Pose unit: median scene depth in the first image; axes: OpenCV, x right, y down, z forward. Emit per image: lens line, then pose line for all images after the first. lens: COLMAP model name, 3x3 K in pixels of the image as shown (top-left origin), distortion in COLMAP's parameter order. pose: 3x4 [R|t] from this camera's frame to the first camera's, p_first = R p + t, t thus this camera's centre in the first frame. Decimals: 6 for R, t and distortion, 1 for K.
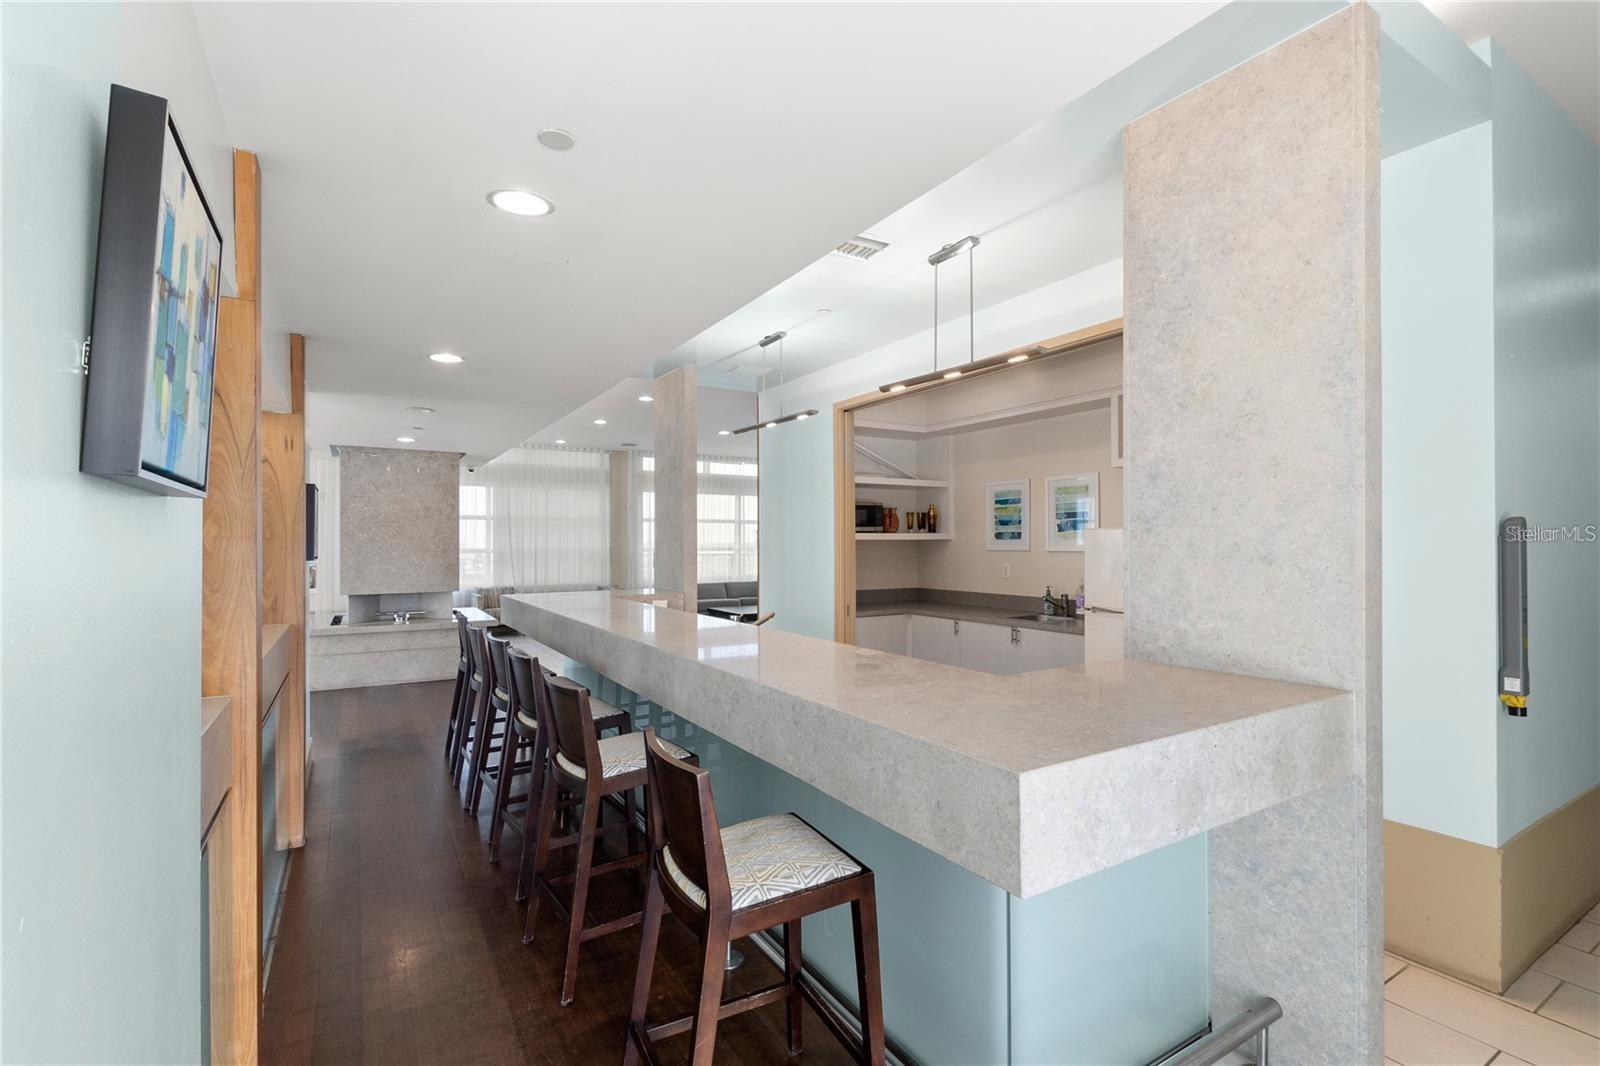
lens RADIAL K [[735.3, 0, 793.9], [0, 735.3, 536.9], [0, 0, 1]] dist [0.004567, 0.000331]
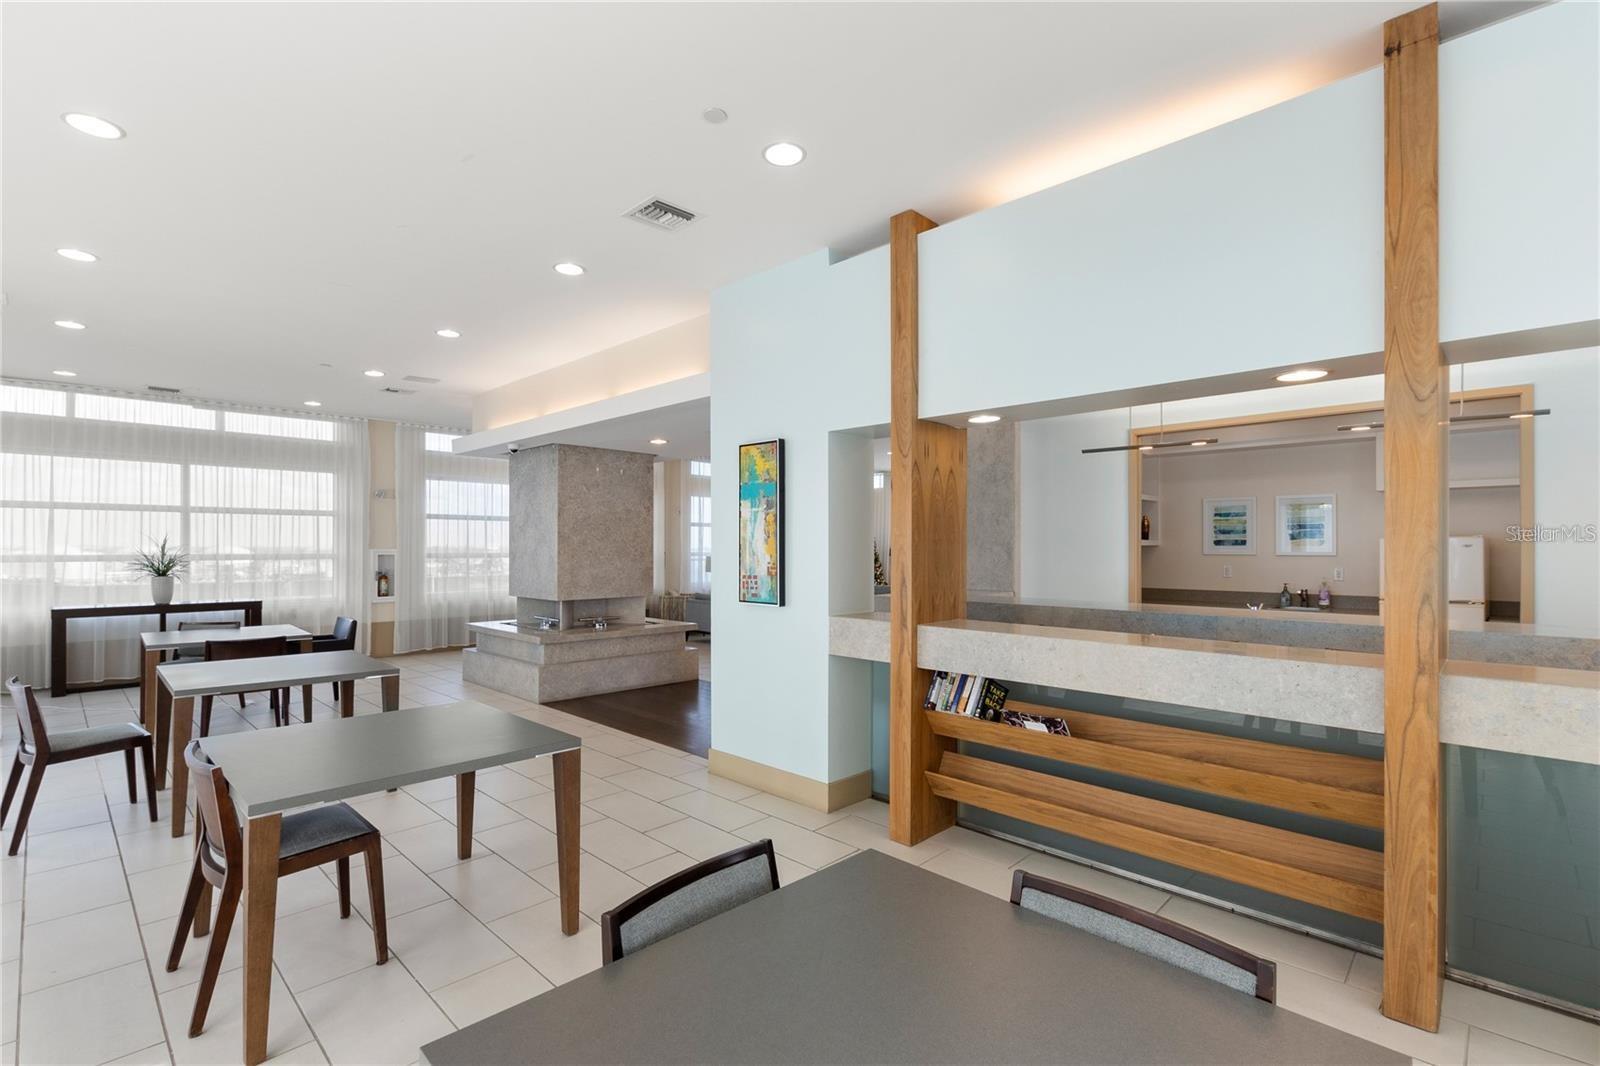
lens RADIAL K [[735.3, 0, 796.5], [0, 735.3, 536.1], [0, 0, 1]] dist [0.004567, 0.000331]
pose [[0.968172, 0.006933, 0.250189, -0.547919], [-0.005642, 0.999967, -0.005877, -0.000881], [-0.250222, 0.004279, 0.968179, -0.001009]]
